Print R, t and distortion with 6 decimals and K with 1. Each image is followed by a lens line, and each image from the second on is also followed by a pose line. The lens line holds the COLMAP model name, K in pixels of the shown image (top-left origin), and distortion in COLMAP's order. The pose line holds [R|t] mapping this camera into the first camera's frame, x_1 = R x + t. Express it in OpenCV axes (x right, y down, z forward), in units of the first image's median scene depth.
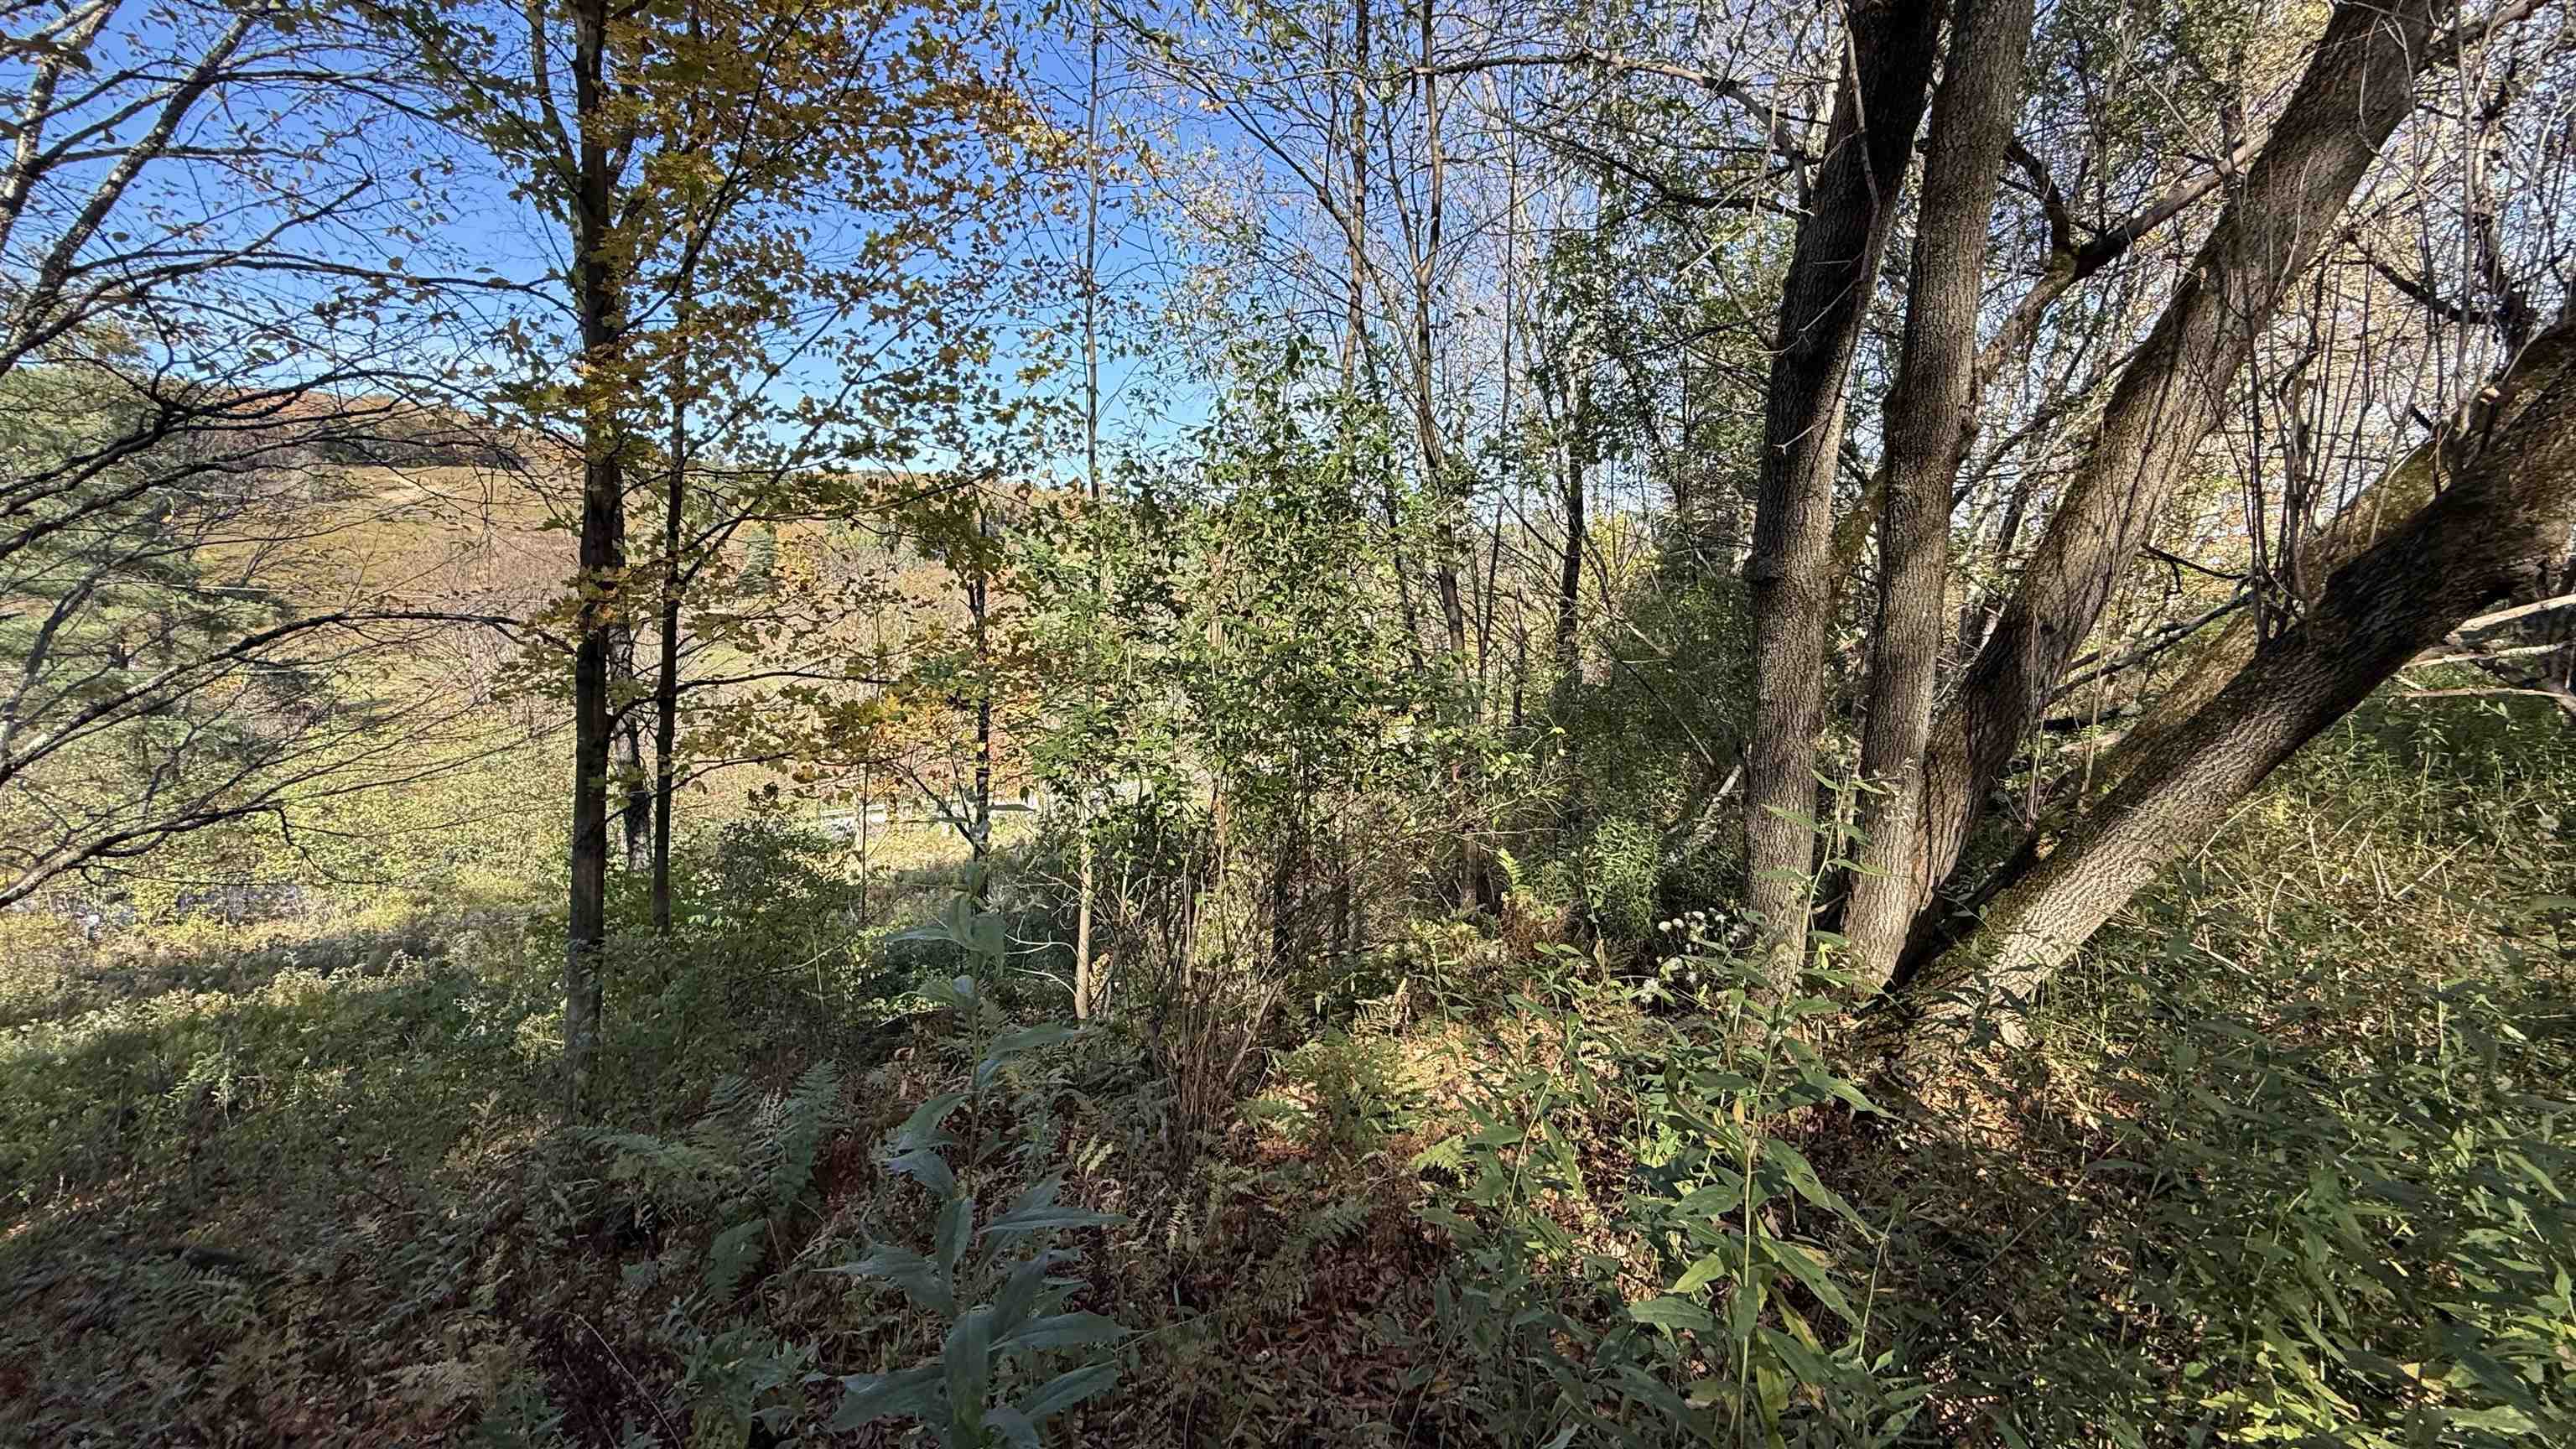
lens RADIAL K [[1024.1, 0, 1279.8], [0, 1024.1, 725.7], [0, 0, 1]] dist [-0.000488, -0.000138]
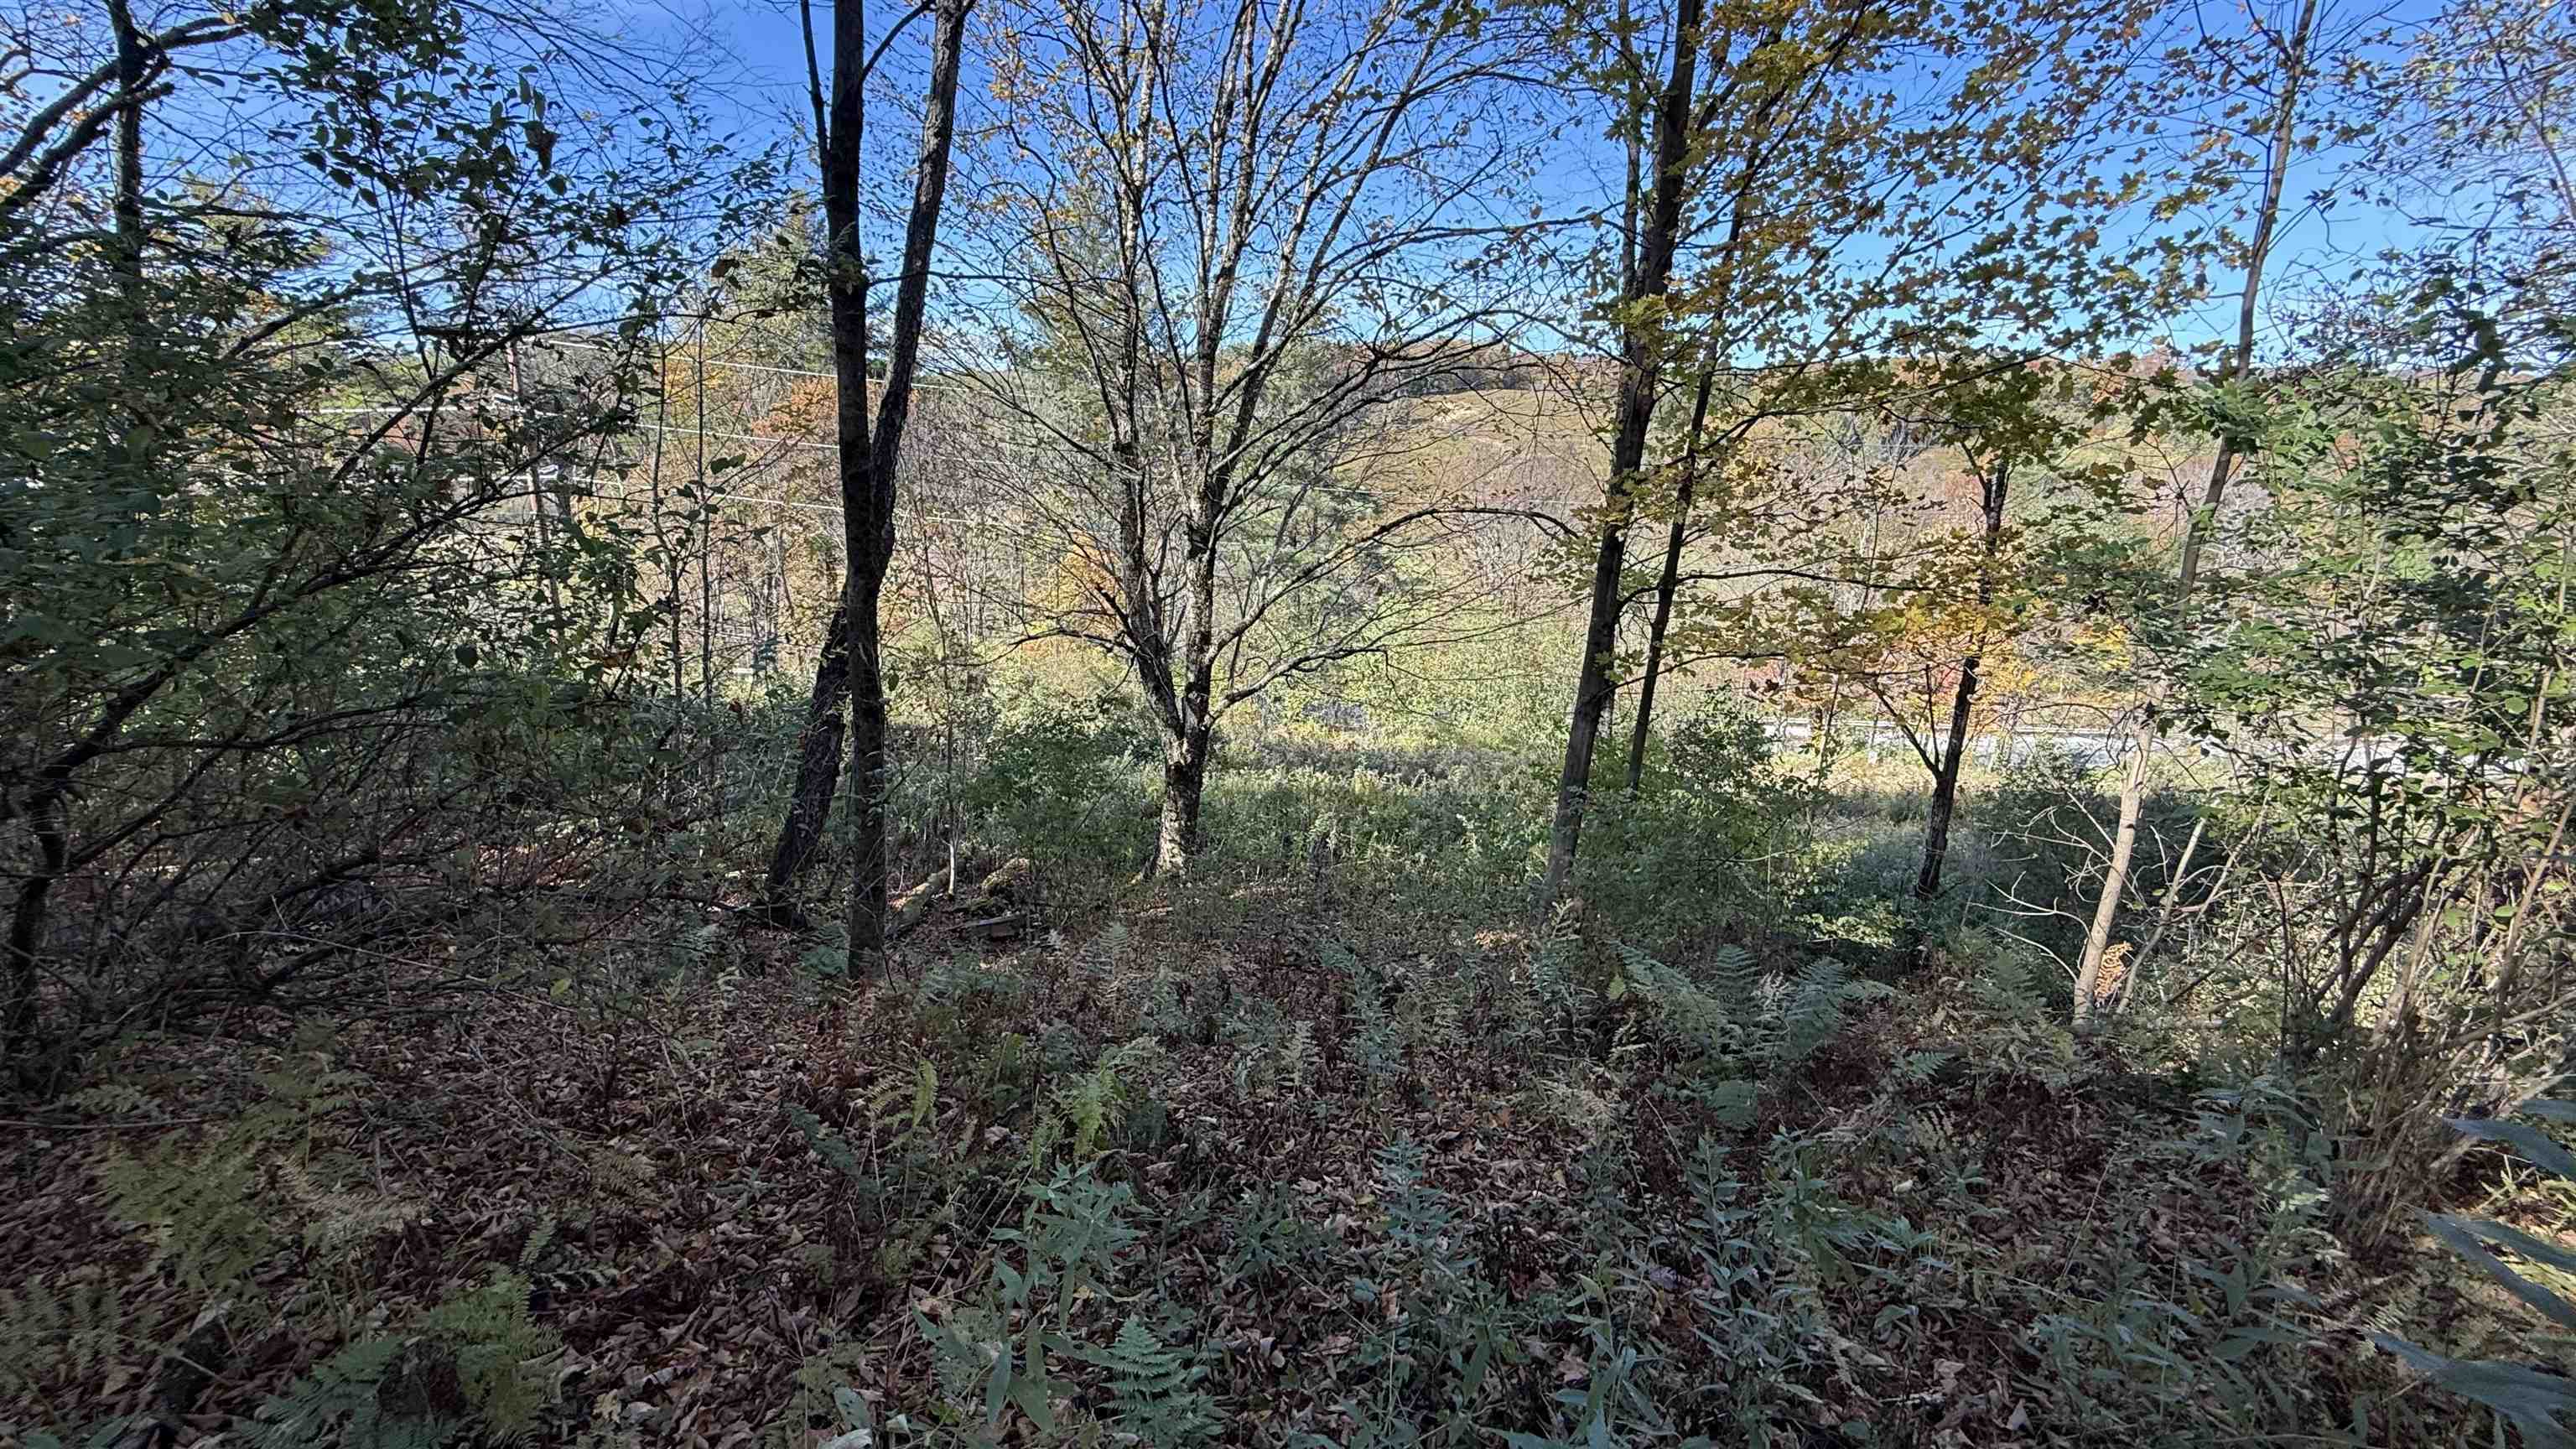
lens RADIAL K [[1024.1, 0, 1279.7], [0, 1024.1, 724.6], [0, 0, 1]] dist [-0.000488, -0.000138]
pose [[0.656428, 0.162820, -0.736609, -0.045063], [-0.094795, 0.986494, 0.133579, 0.008158], [0.748409, -0.017858, 0.662997, -0.026896]]
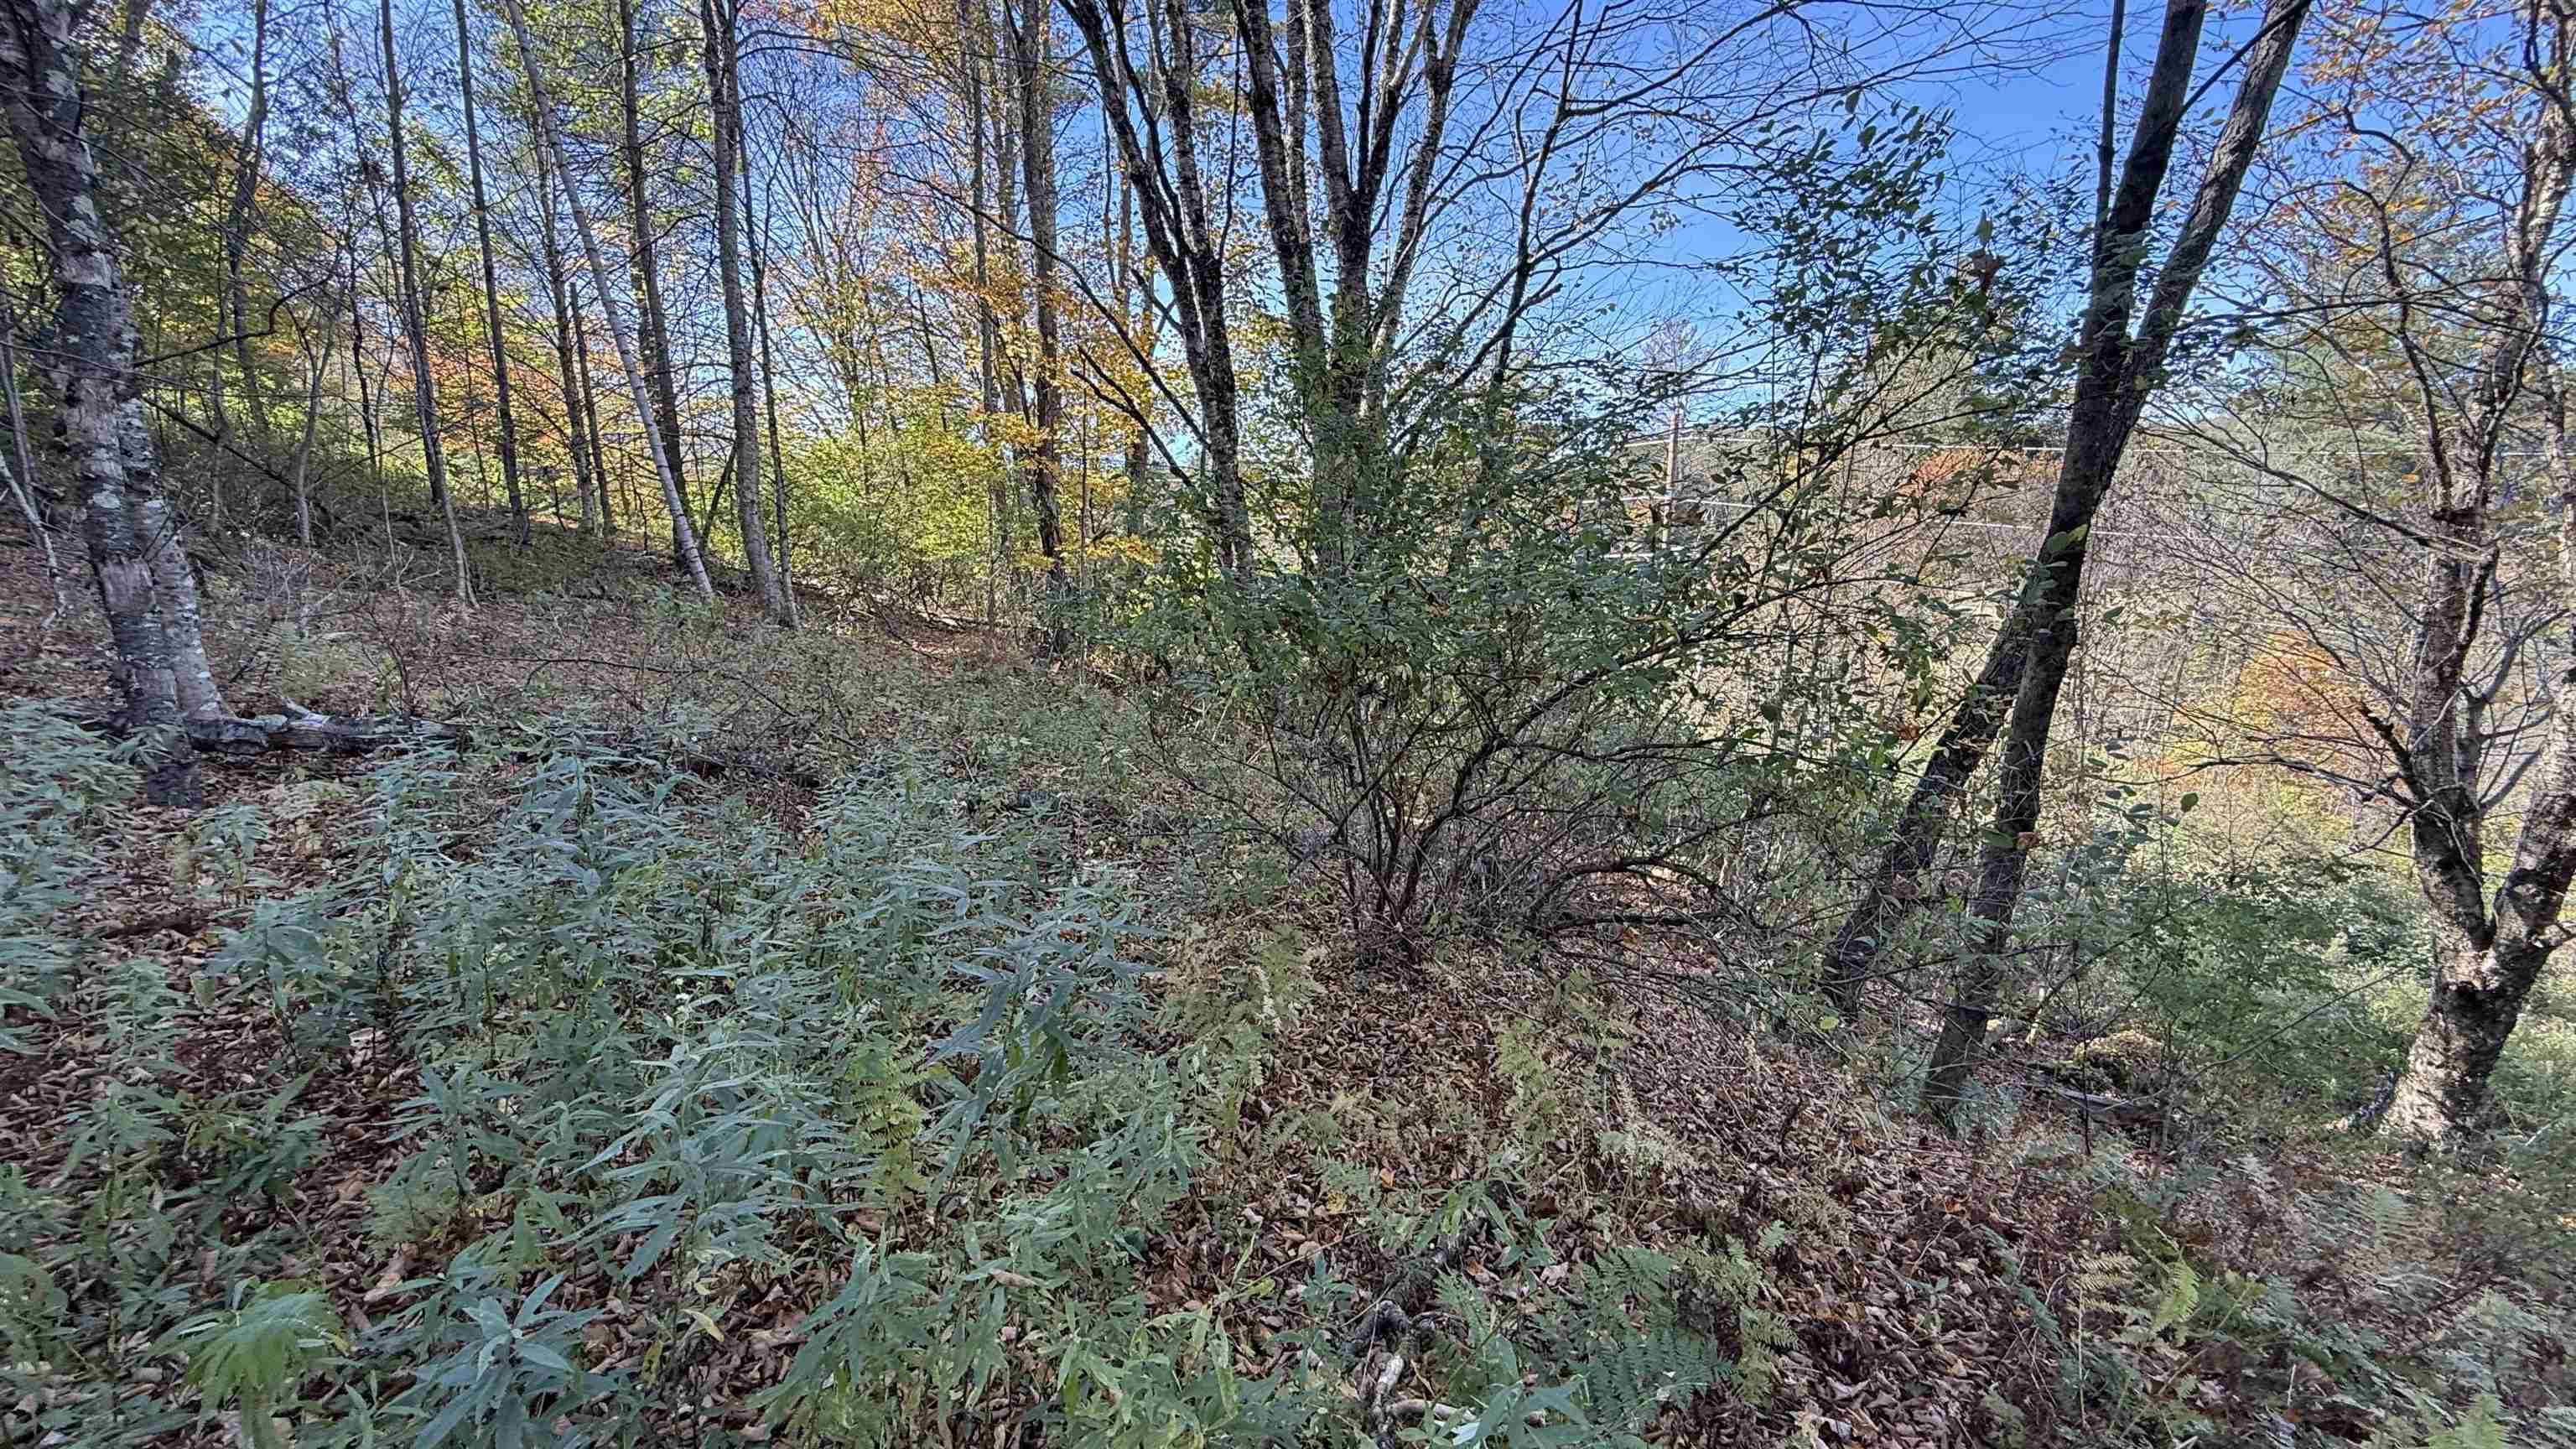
lens RADIAL K [[1024.1, 0, 1278.3], [0, 1024.1, 723.7], [0, 0, 1]] dist [-0.000488, -0.000138]
pose [[-0.242242, 0.144714, -0.959363, -0.046291], [-0.138442, 0.973540, 0.181809, 0.013022], [0.960288, 0.176858, -0.215798, -0.090069]]
